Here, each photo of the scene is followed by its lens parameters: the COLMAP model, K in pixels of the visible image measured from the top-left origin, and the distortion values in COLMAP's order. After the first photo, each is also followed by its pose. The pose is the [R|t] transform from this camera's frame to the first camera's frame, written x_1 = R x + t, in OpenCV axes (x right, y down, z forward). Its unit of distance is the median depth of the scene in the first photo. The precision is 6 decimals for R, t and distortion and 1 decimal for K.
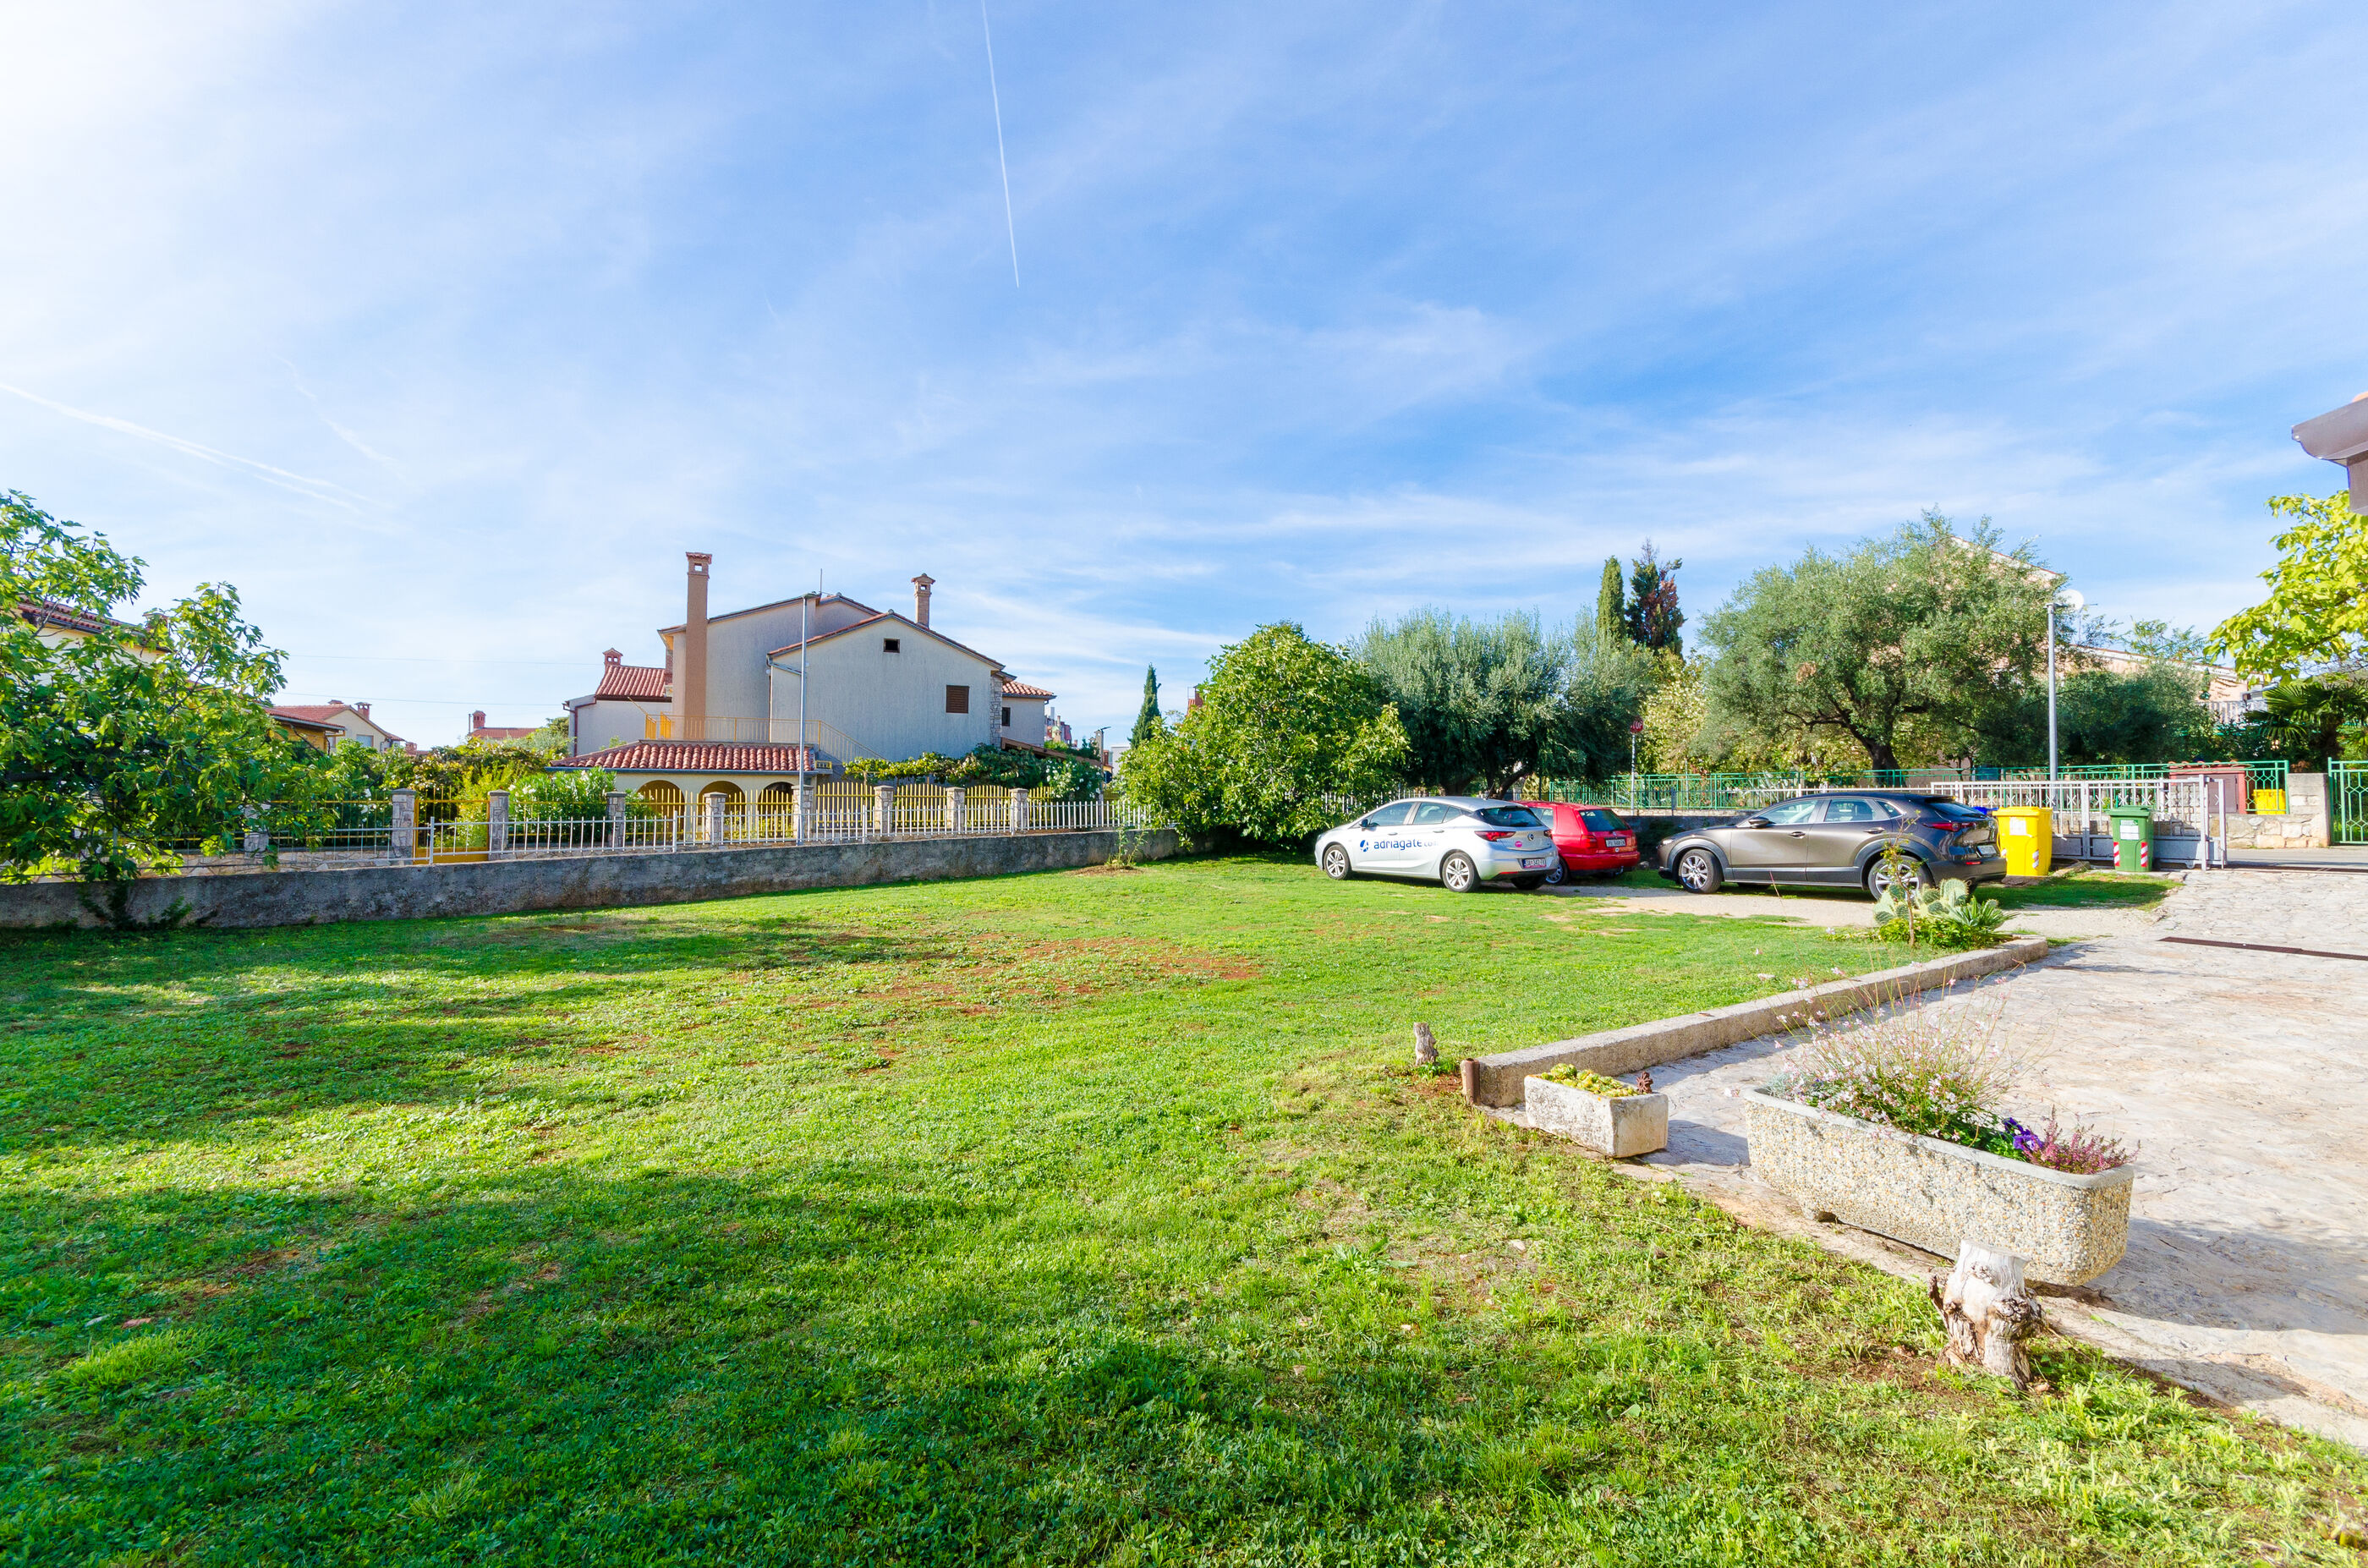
lens RADIAL K [[1065.8, 0, 1175.5], [0, 1065.8, 803.8], [0, 0, 1]] dist [-0.000845, -0.000263]
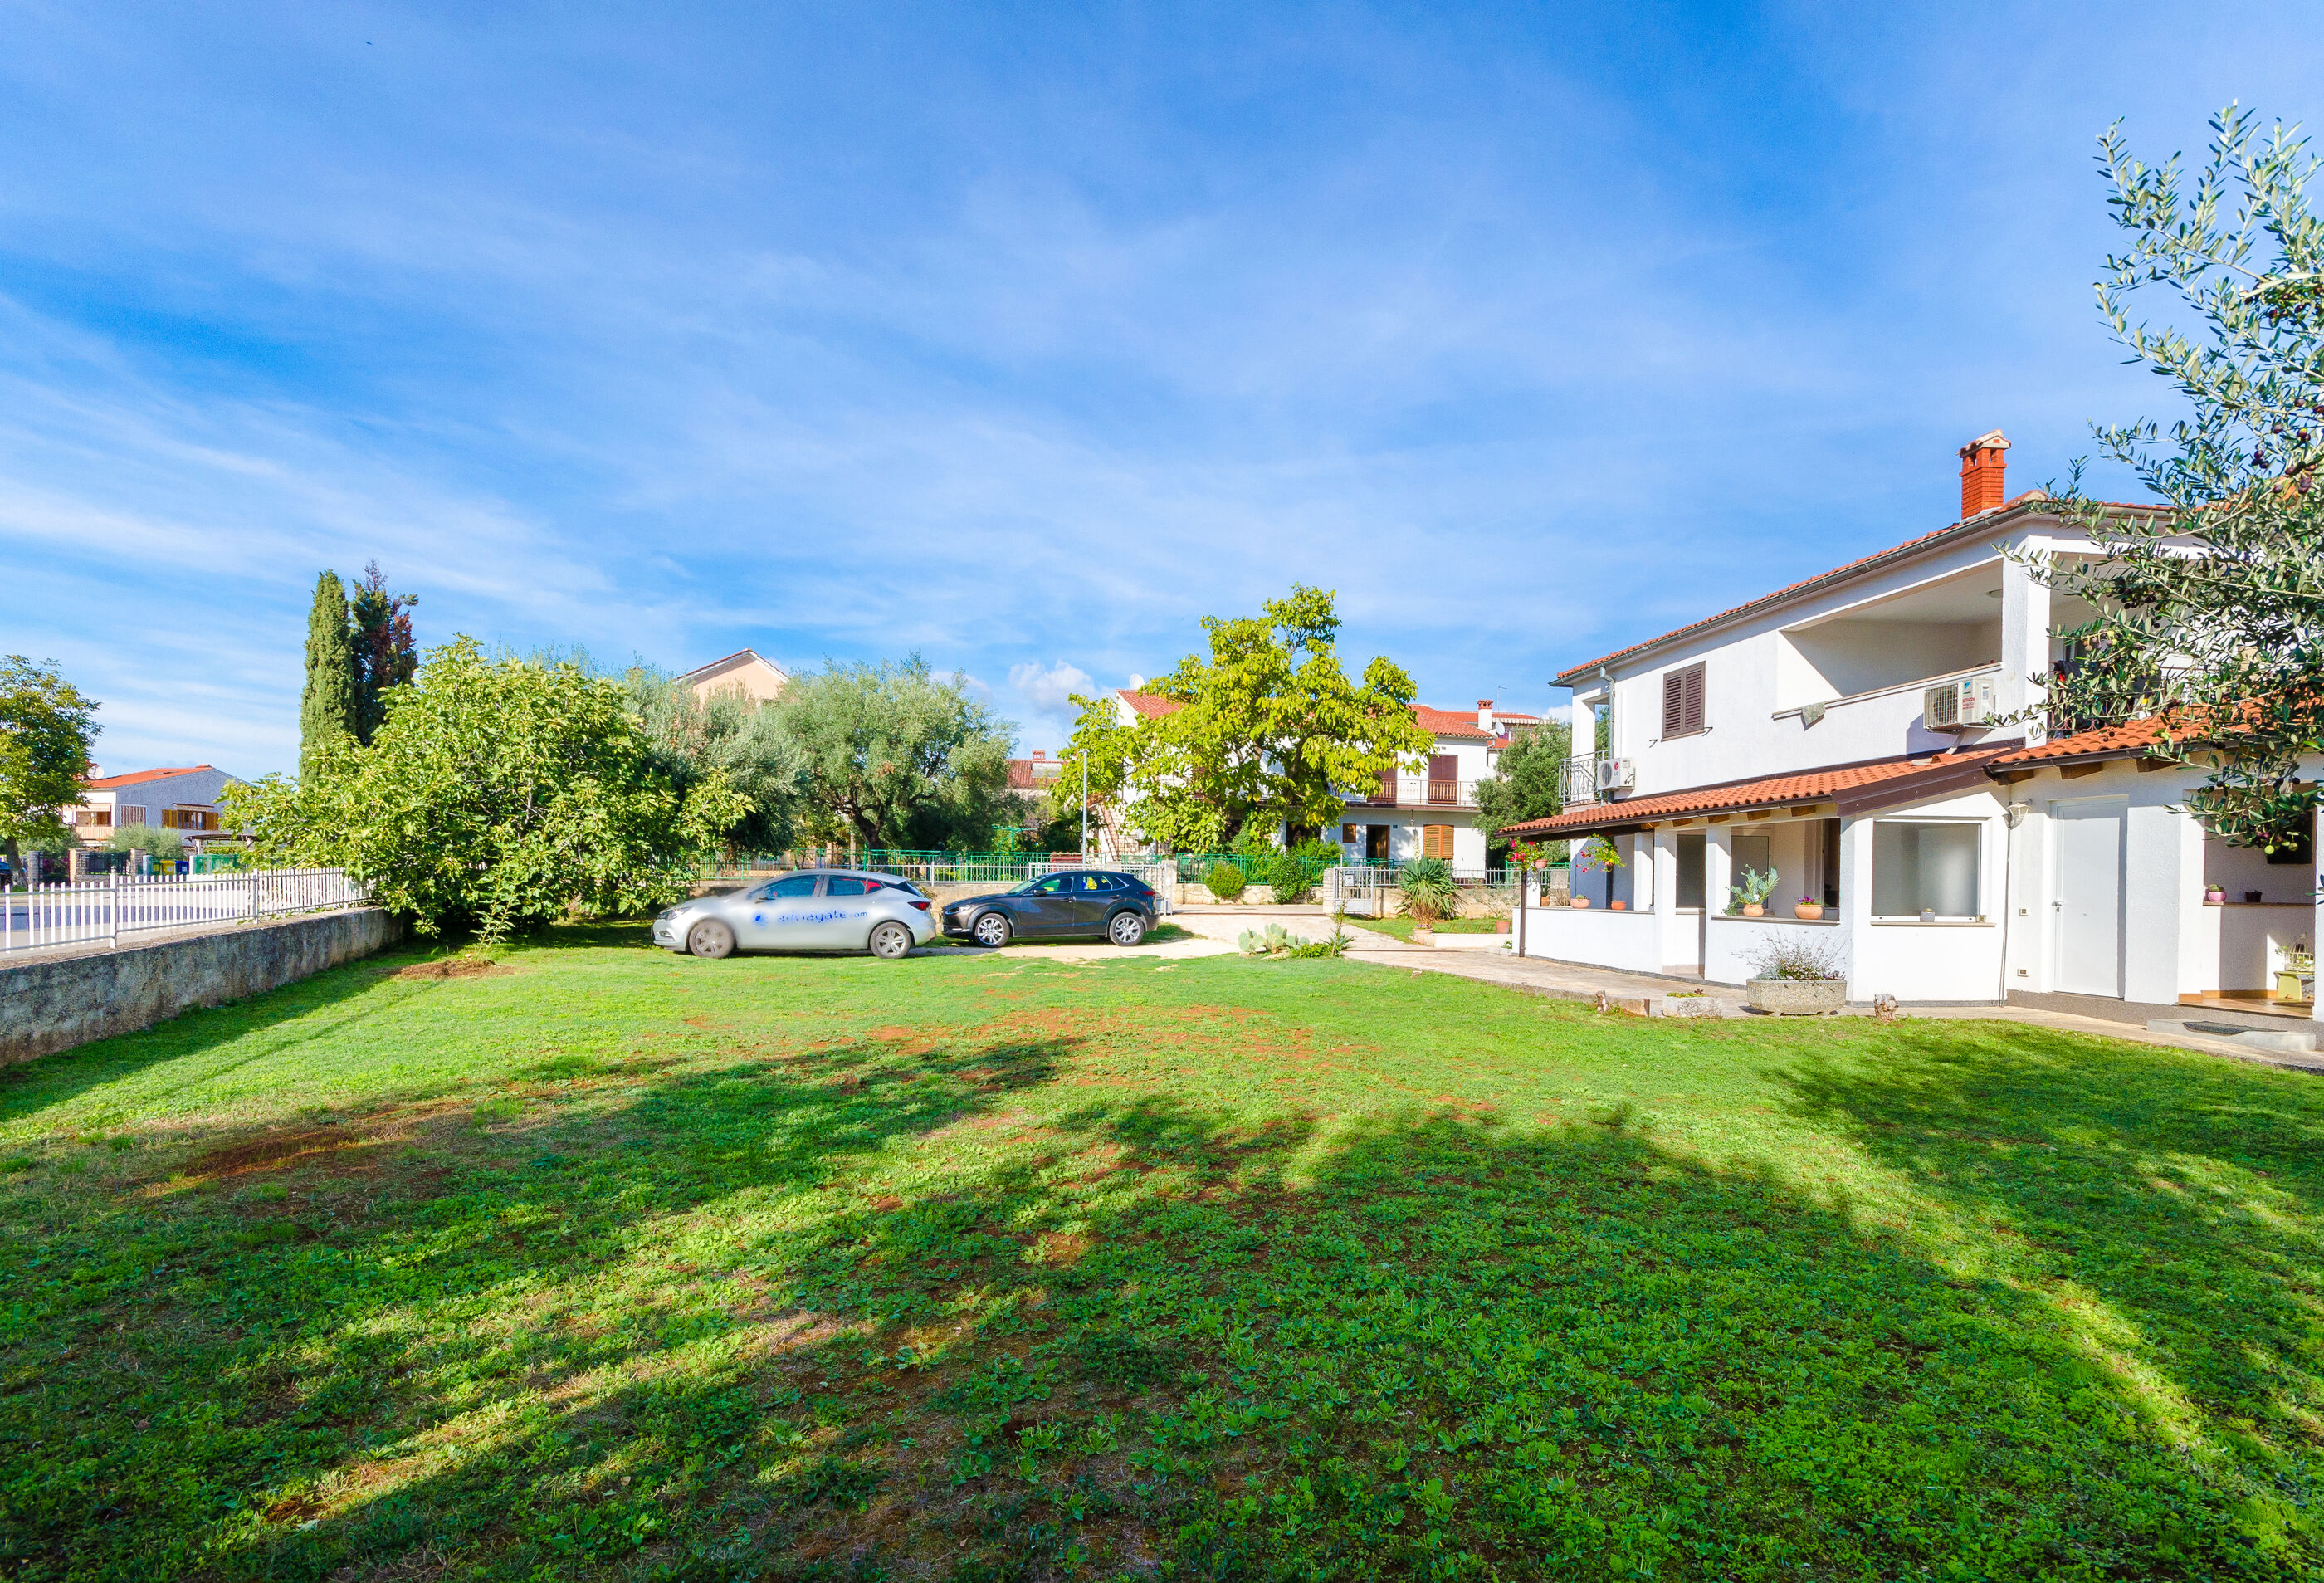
lens RADIAL K [[1113.1, 0, 1101.4], [0, 1113.1, 883.6], [0, 0, 1]] dist [0.014514, -0.001650]
pose [[0.326839, 0.000005, 0.945080, -0.137450], [-0.011846, 0.999921, 0.004092, 0.000524], [-0.945006, -0.012533, 0.326814, 0.091141]]
